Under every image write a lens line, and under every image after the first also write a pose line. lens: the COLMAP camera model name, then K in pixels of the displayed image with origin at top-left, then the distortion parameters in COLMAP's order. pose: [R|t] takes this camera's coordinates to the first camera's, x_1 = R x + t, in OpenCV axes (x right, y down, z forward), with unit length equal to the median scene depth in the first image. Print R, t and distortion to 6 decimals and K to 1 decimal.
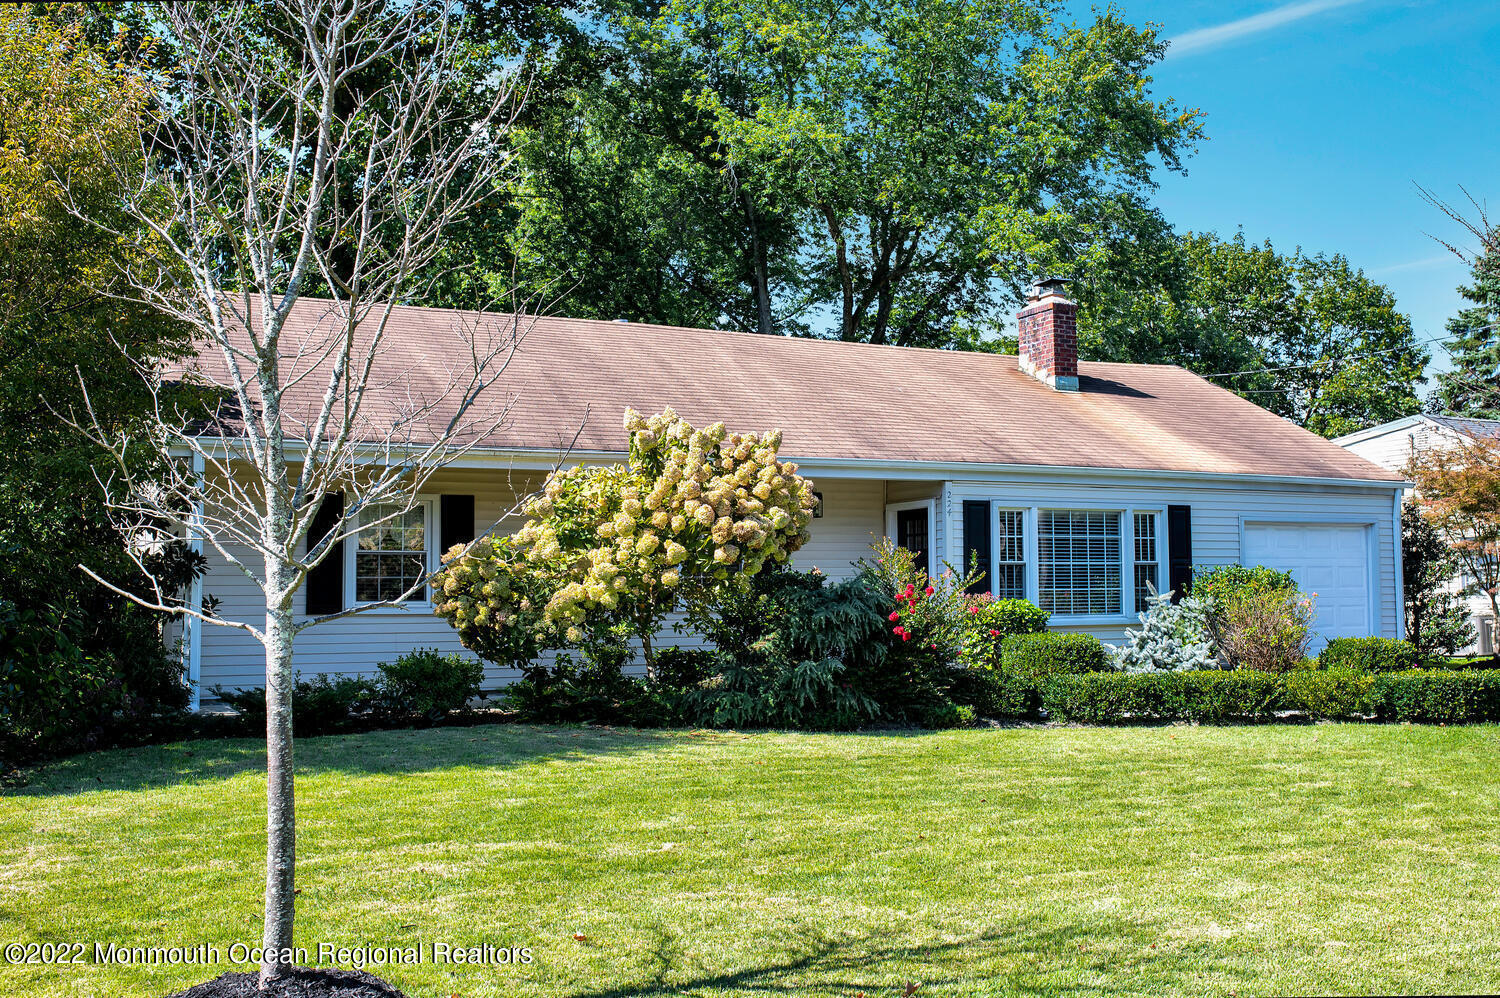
lens RADIAL K [[677.4, 0, 799.8], [0, 677.4, 513.5], [0, 0, 1]] dist [-0.024599, 0.000430]
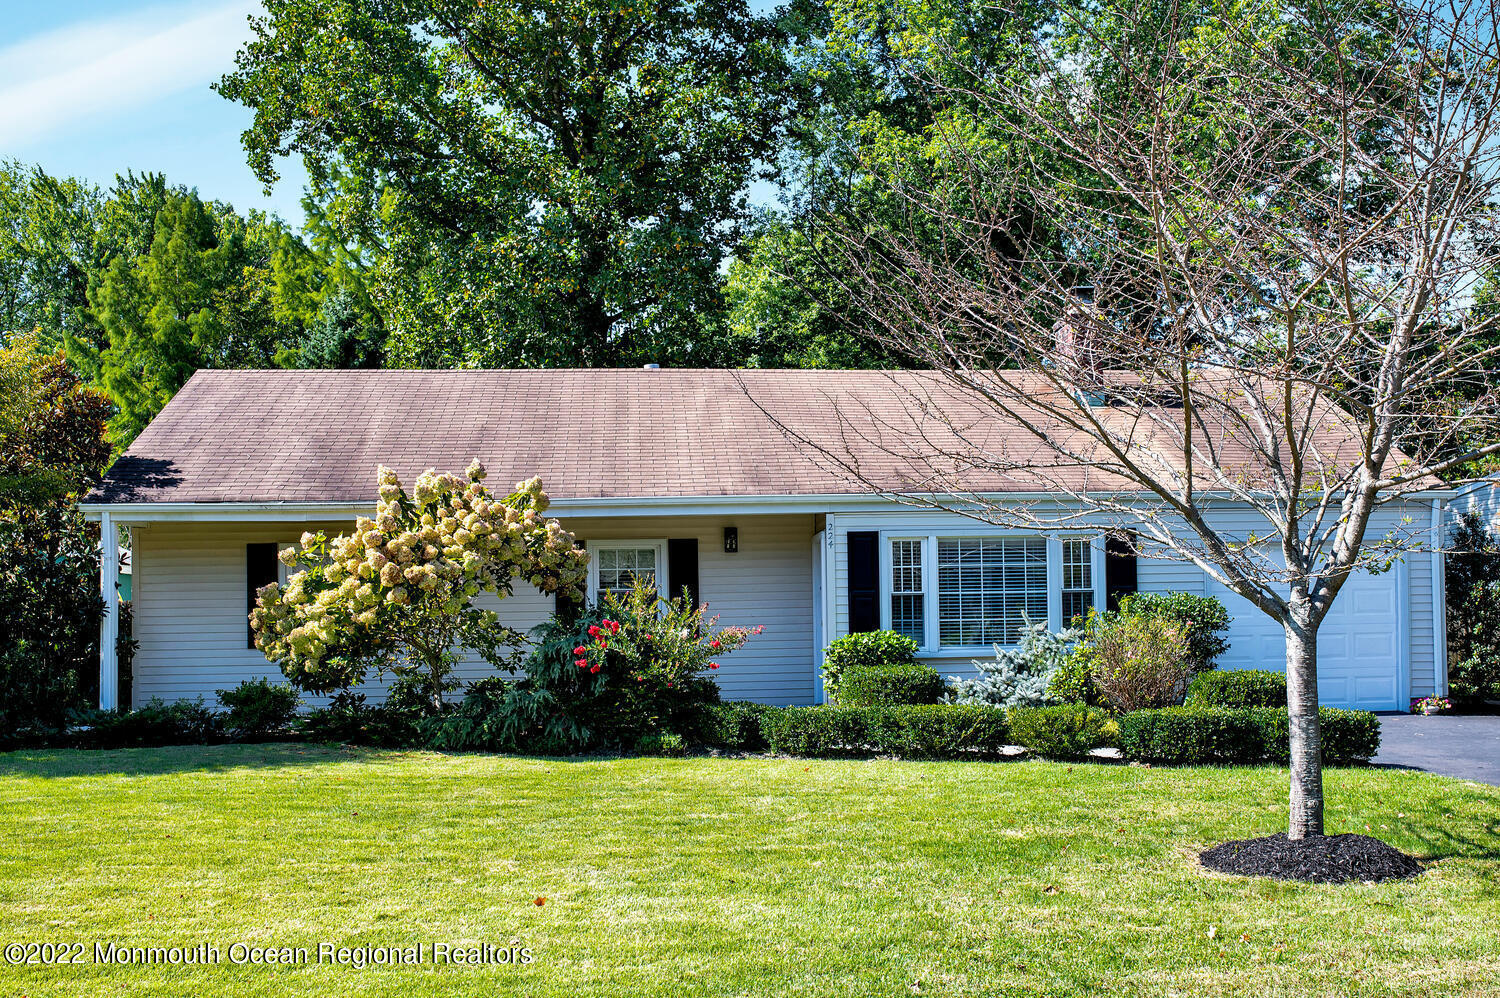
lens RADIAL K [[676.4, 0, 749.3], [0, 676.4, 563.2], [0, 0, 1]] dist [-0.024459, -0.000085]
pose [[0.986360, -0.026784, -0.162411, 0.379944], [0.030747, 0.999286, 0.021937, 0.000348], [0.161708, -0.026631, 0.986479, -0.002012]]
